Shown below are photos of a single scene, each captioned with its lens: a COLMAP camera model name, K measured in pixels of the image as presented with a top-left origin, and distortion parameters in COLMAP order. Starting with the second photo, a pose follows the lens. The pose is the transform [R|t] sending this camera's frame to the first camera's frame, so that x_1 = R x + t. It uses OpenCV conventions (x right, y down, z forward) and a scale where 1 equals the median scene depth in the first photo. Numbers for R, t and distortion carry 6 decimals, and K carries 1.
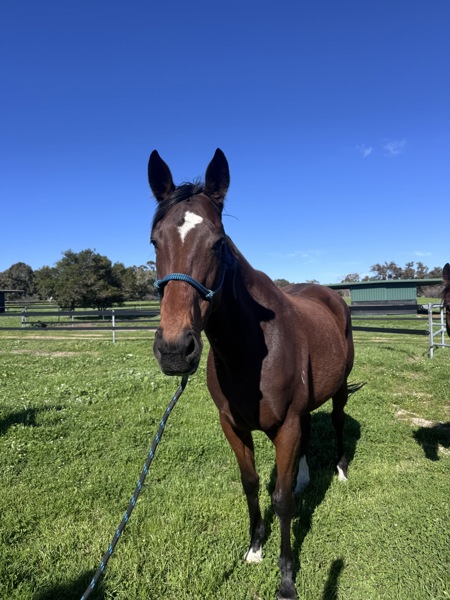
lens RADIAL K [[423.3, 0, 229.5], [0, 423.3, 297.1], [0, 0, 1]] dist [0.046390, -0.071123]
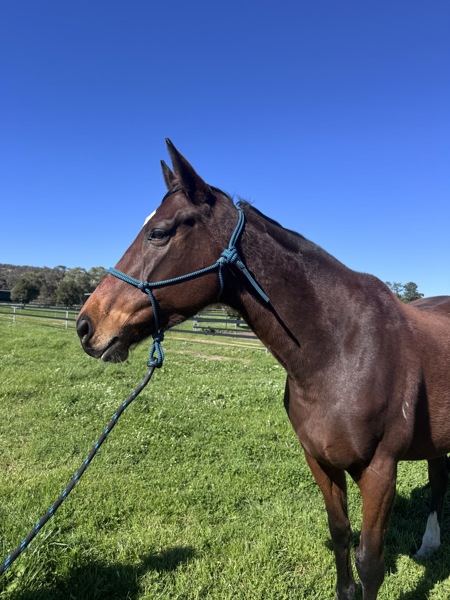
lens RADIAL K [[423.3, 0, 224.4], [0, 423.3, 283.9], [0, 0, 1]] dist [0.046390, -0.071123]
pose [[0.917136, 0.036029, -0.396943, 0.098243], [-0.062072, 0.996666, -0.052955, 0.011914], [0.393712, 0.073206, 0.916314, 0.074756]]
